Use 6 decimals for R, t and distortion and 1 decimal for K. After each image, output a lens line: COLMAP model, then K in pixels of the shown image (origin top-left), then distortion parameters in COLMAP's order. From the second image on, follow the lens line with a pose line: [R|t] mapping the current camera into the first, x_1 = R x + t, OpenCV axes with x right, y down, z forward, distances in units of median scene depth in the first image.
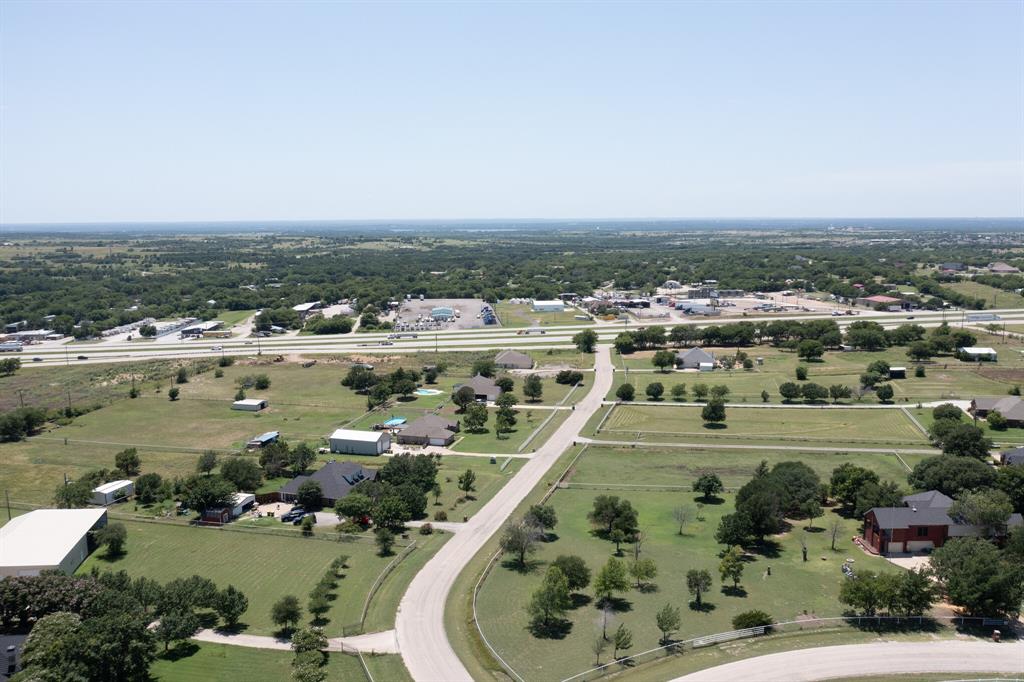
lens RADIAL K [[802.6, 0, 512.0], [0, 802.6, 341.0], [0, 0, 1]] dist [-0.028058, 0.004832]
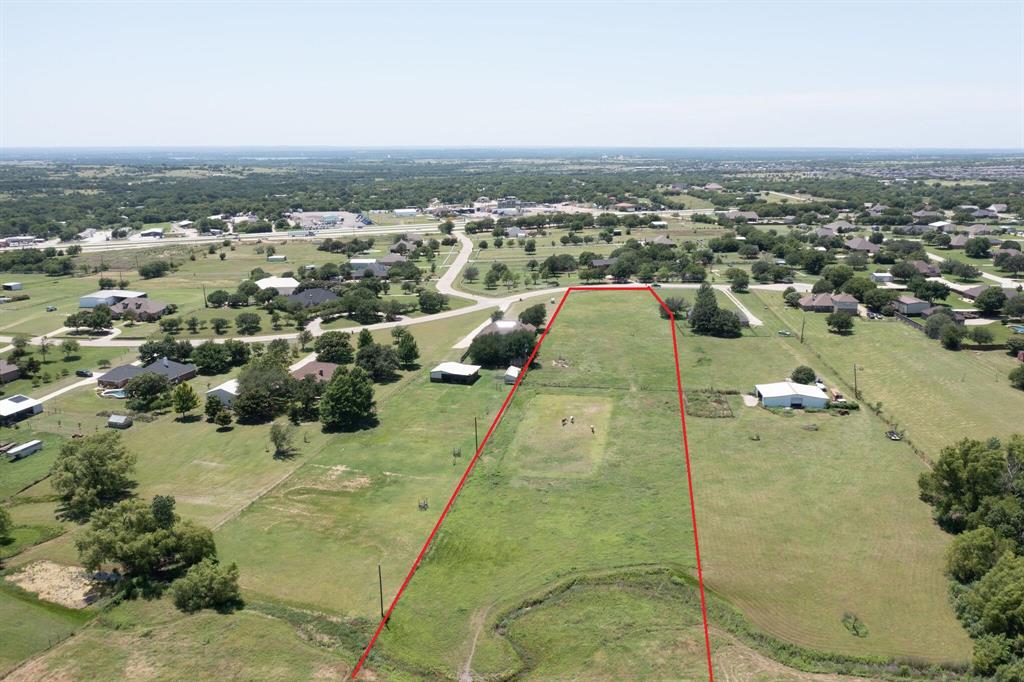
lens RADIAL K [[802.6, 0, 512.0], [0, 802.6, 341.0], [0, 0, 1]] dist [-0.028058, 0.004832]
pose [[0.966159, -0.054362, 0.252154, -0.267960], [0.032257, 0.995329, 0.090988, 0.111861], [-0.255923, -0.079775, 0.963400, -0.819980]]
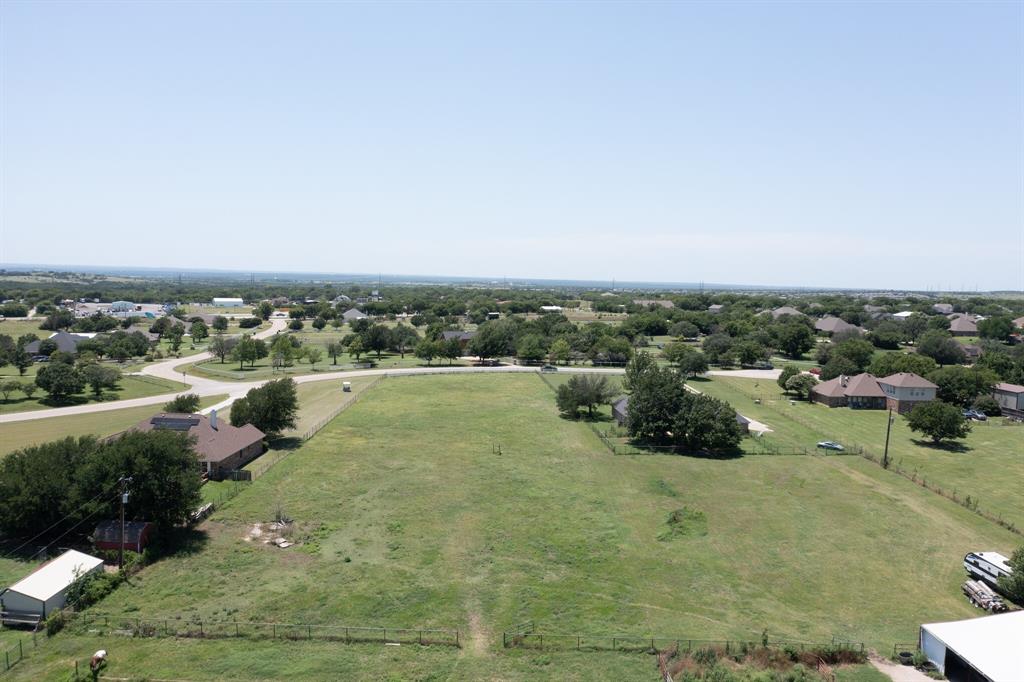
lens RADIAL K [[802.6, 0, 512.0], [0, 802.6, 341.0], [0, 0, 1]] dist [-0.028058, 0.004832]
pose [[0.923181, 0.002255, 0.384360, -0.031138], [0.024260, 0.997647, -0.064124, 0.167924], [-0.383600, 0.068523, 0.920954, -0.302893]]
